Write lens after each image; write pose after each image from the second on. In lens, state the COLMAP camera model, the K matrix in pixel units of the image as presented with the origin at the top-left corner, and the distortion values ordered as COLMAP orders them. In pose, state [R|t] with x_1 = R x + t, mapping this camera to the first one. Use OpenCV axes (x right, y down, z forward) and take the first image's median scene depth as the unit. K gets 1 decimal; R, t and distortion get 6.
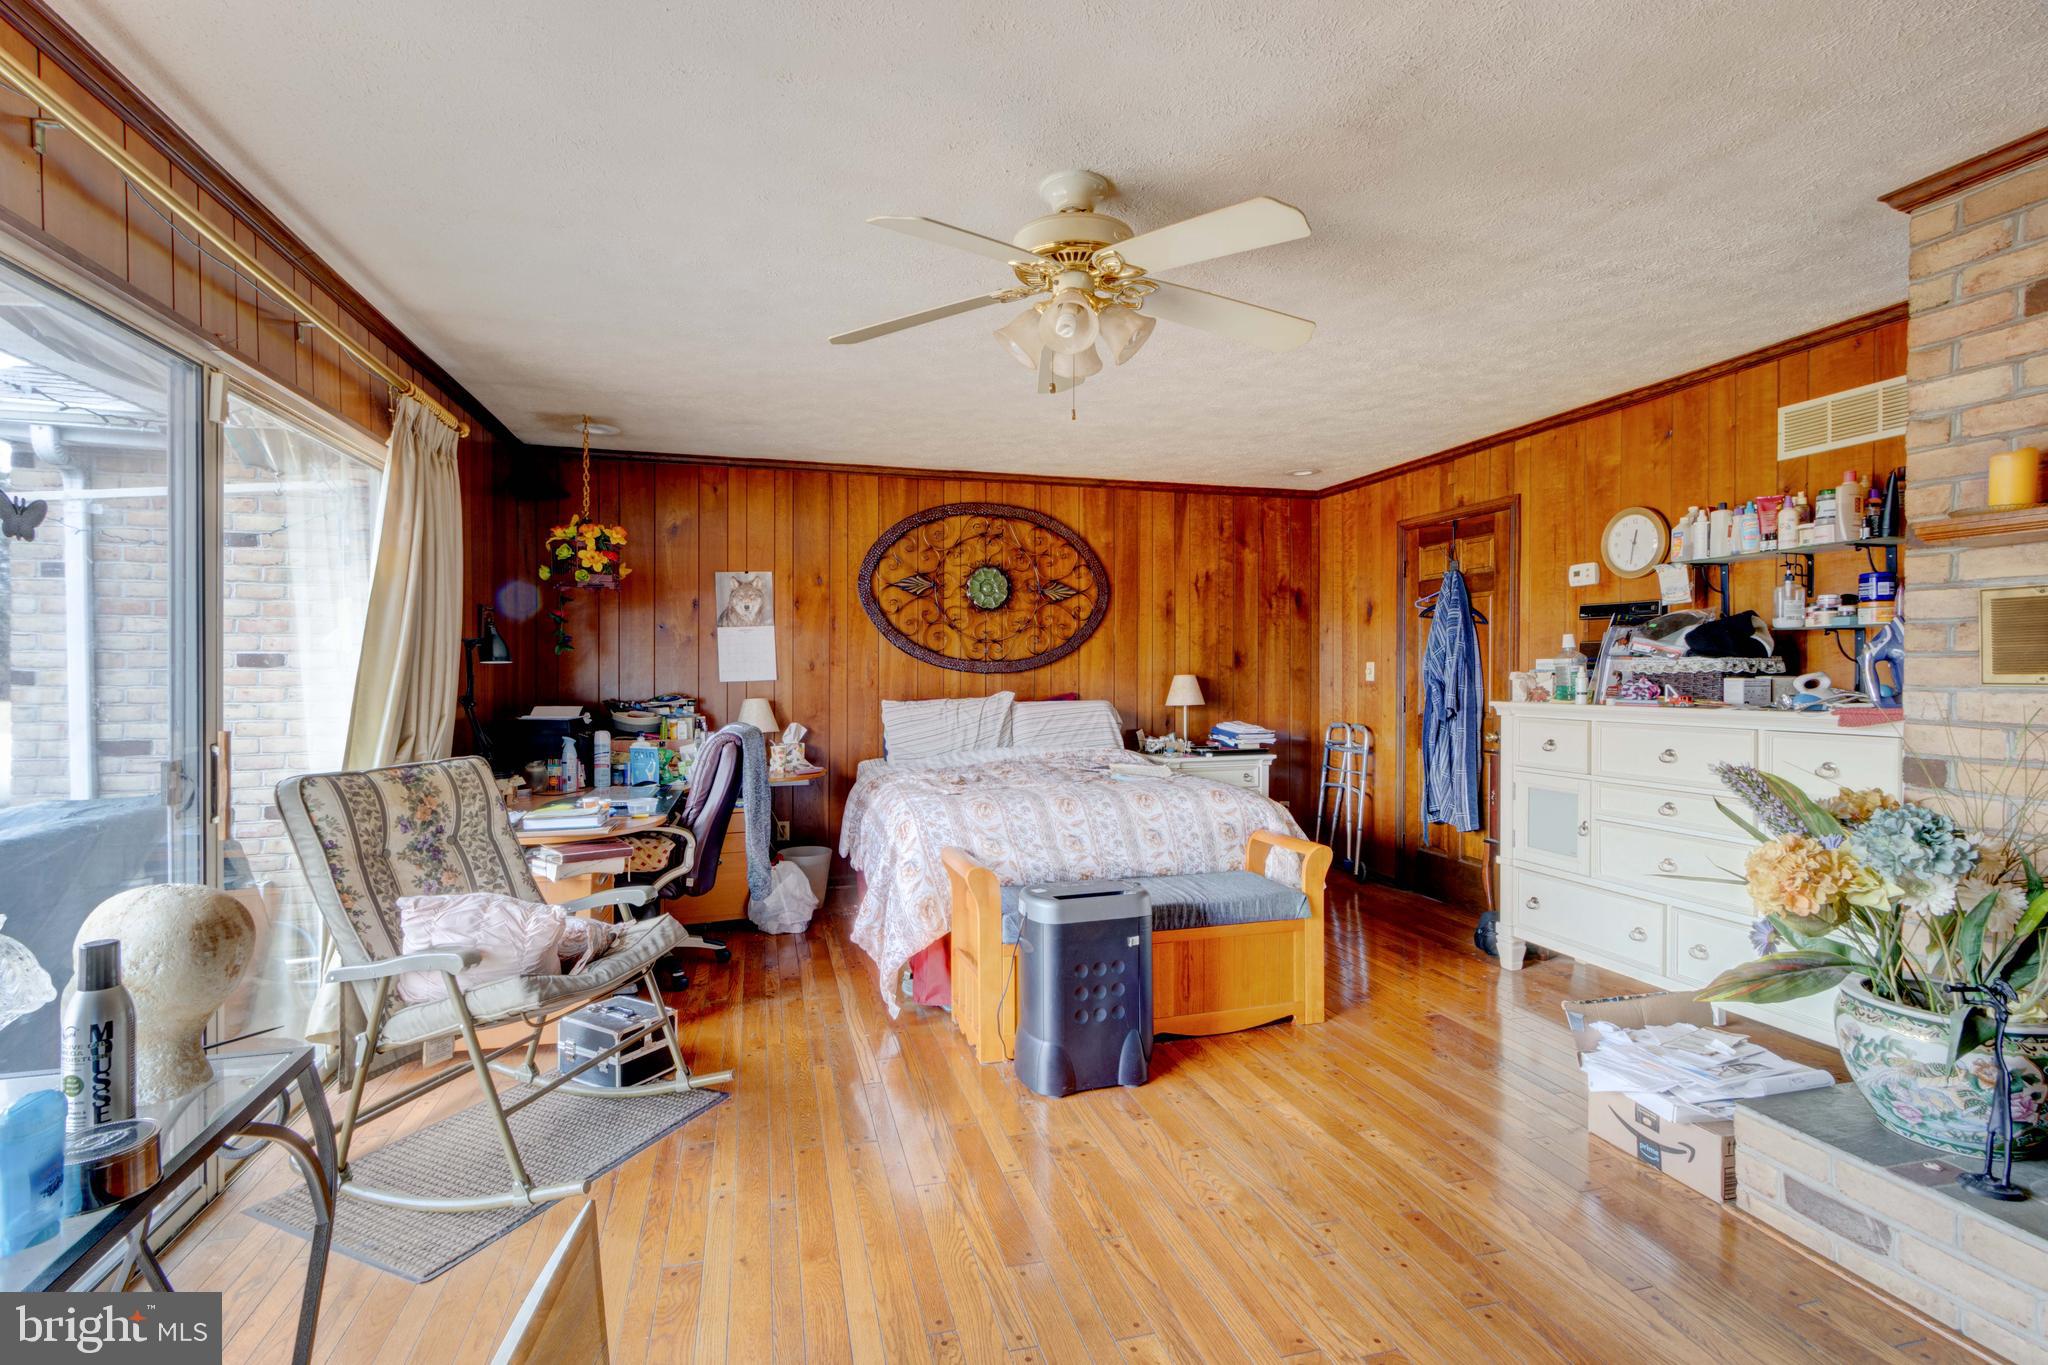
lens RADIAL K [[942.9, 0, 1016.3], [0, 942.9, 678.8], [0, 0, 1]] dist [0.010371, -0.002808]
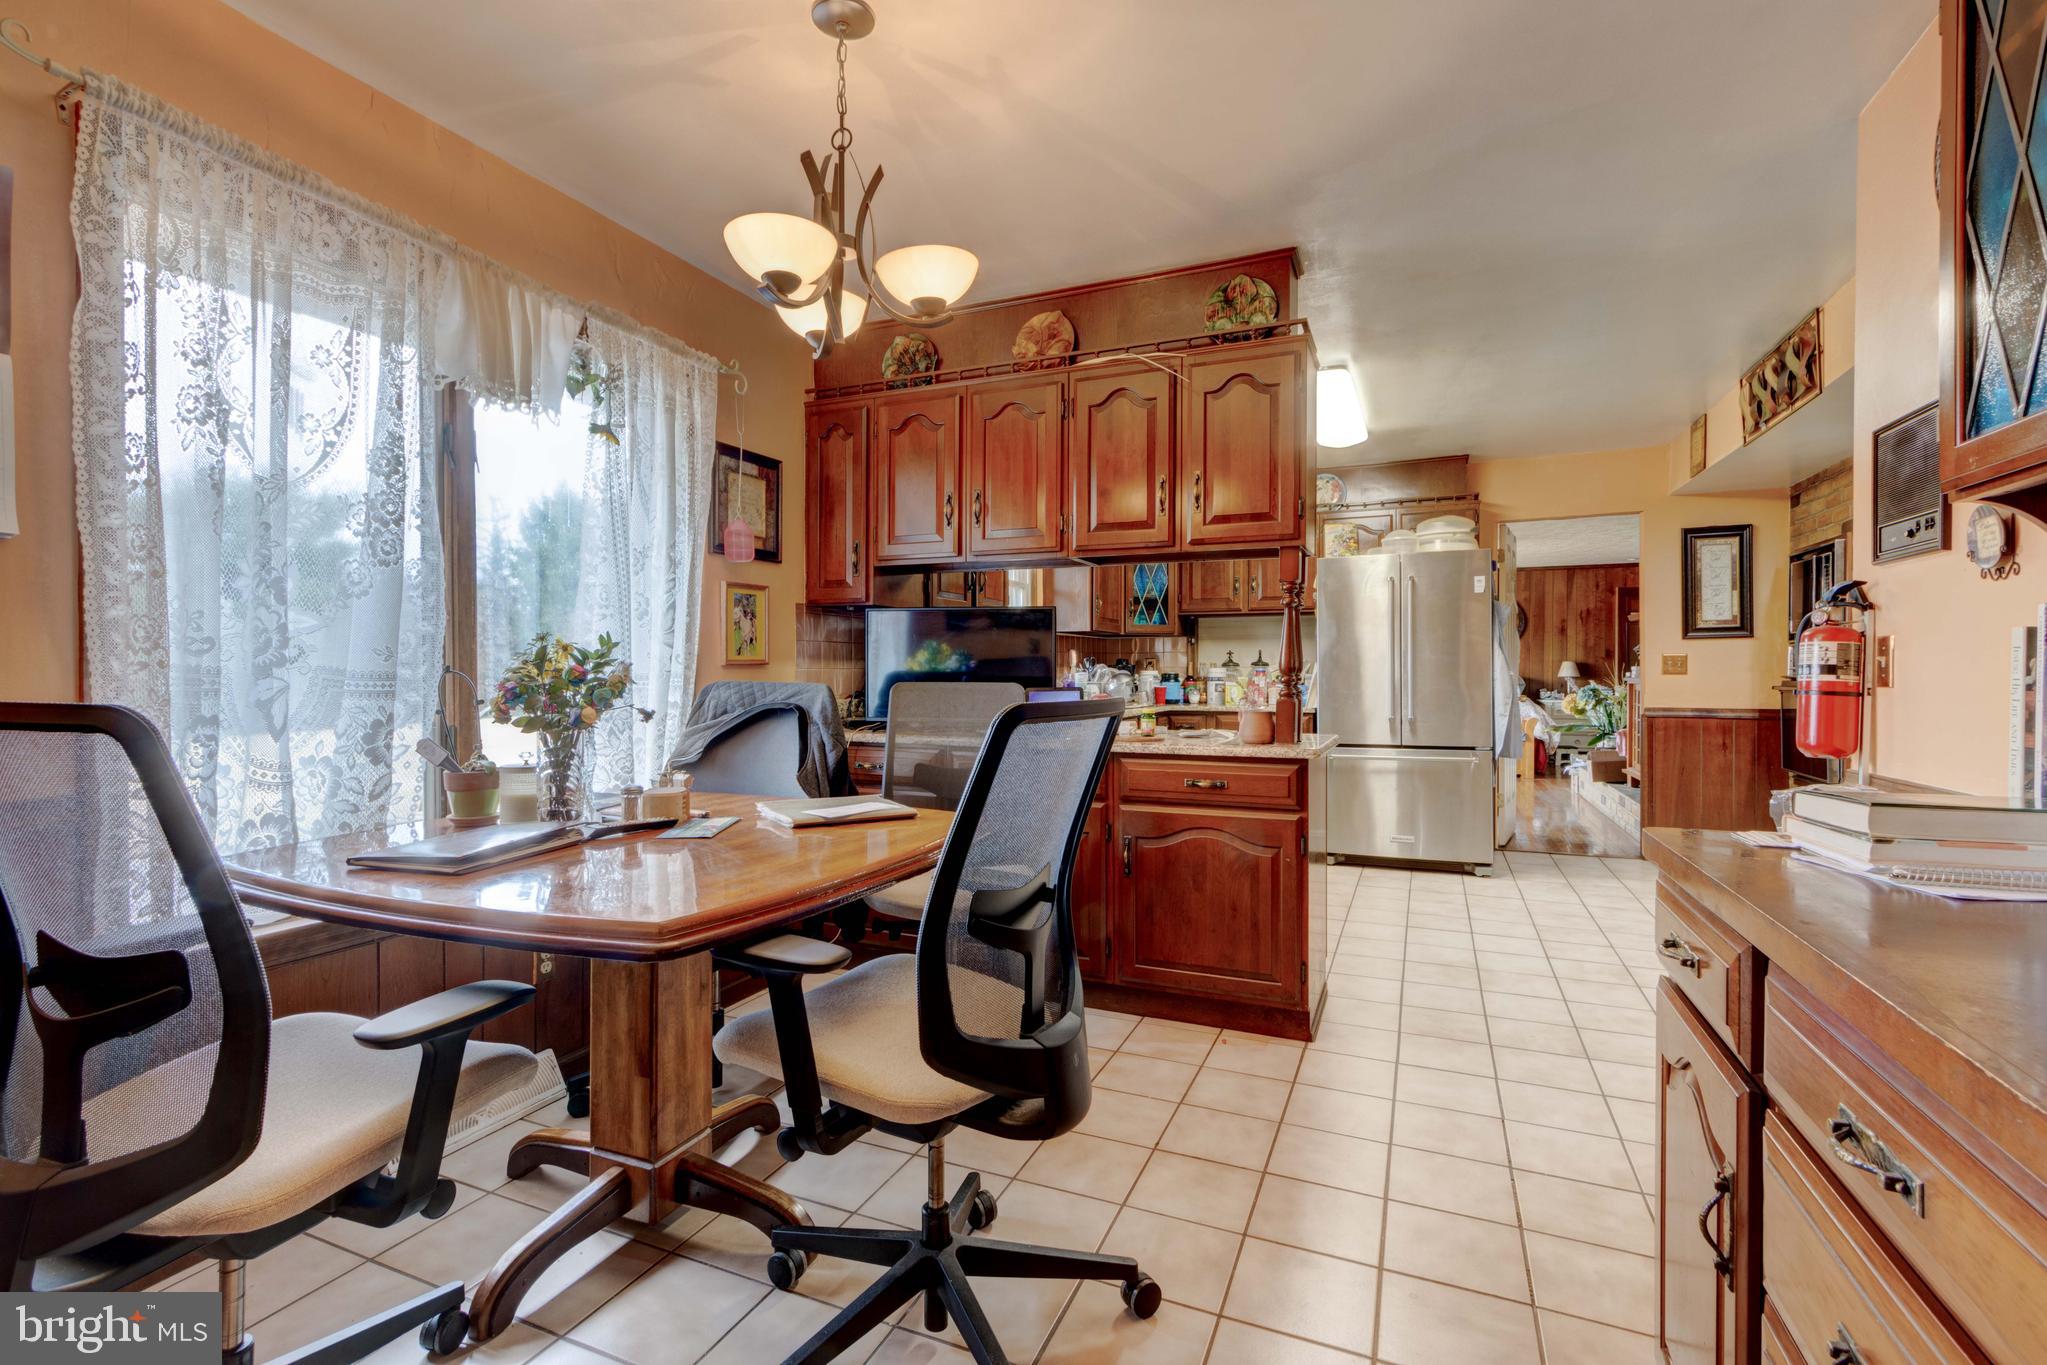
lens RADIAL K [[942.4, 0, 1018.5], [0, 942.4, 680.2], [0, 0, 1]] dist [0.010371, -0.002808]
pose [[0.784597, 0.005909, -0.619979, 0.577295], [-0.008396, 0.999964, -0.001094, 0.053764], [0.619950, 0.006064, 0.784618, -1.475251]]
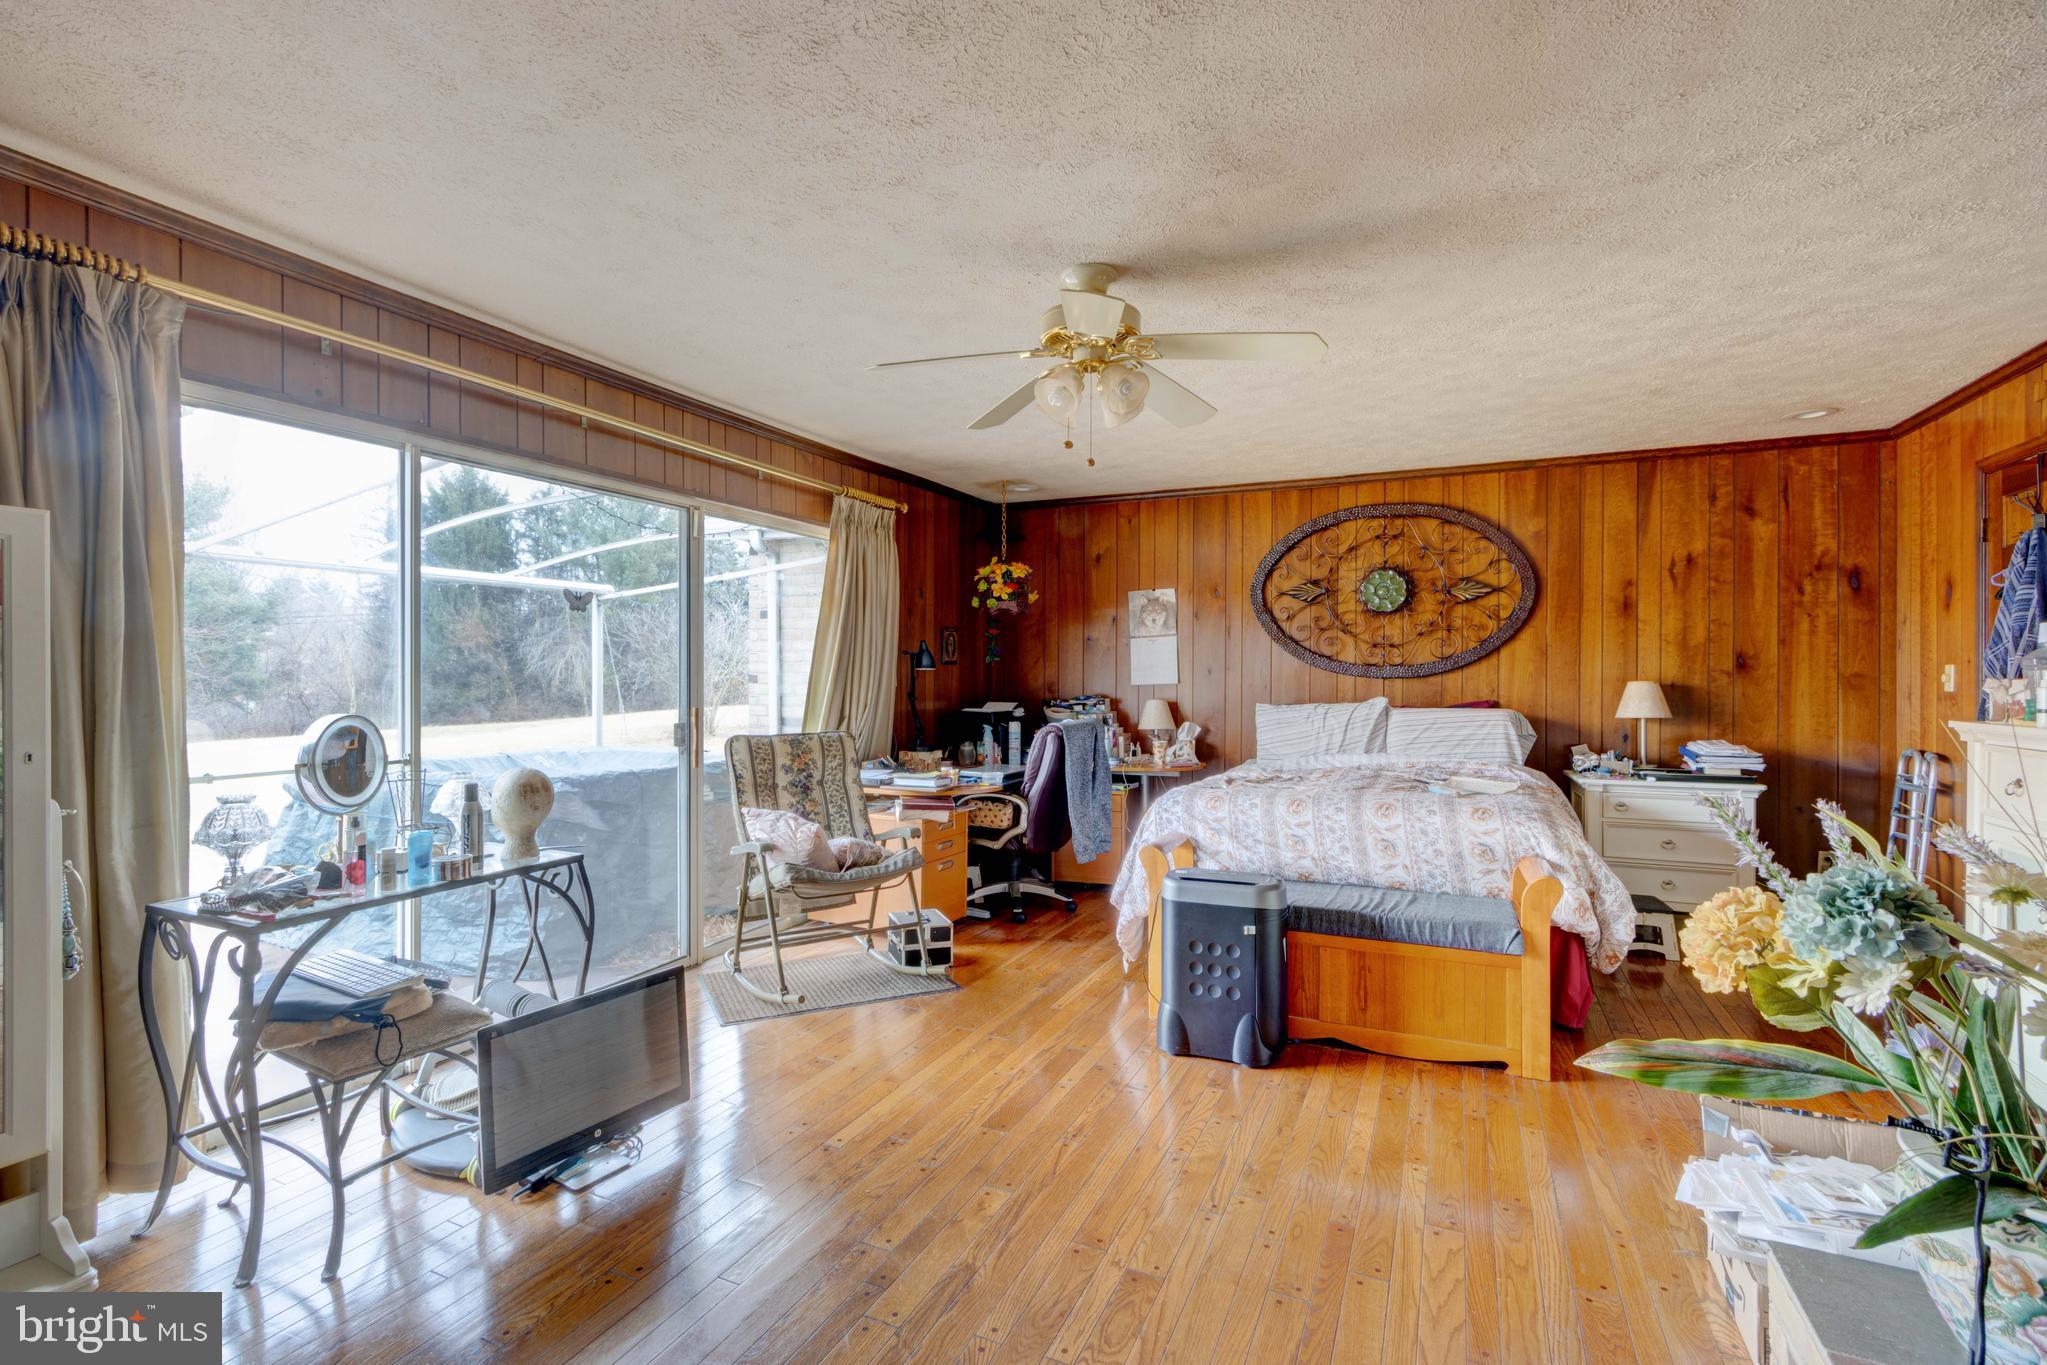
lens RADIAL K [[942.4, 0, 1006.5], [0, 942.4, 675.1], [0, 0, 1]] dist [0.010371, -0.002808]
pose [[0.759980, 0.001450, -0.649944, 0.335375], [-0.007672, 0.999948, -0.006741, 0.000275], [0.649901, 0.010109, 0.759952, 0.007702]]
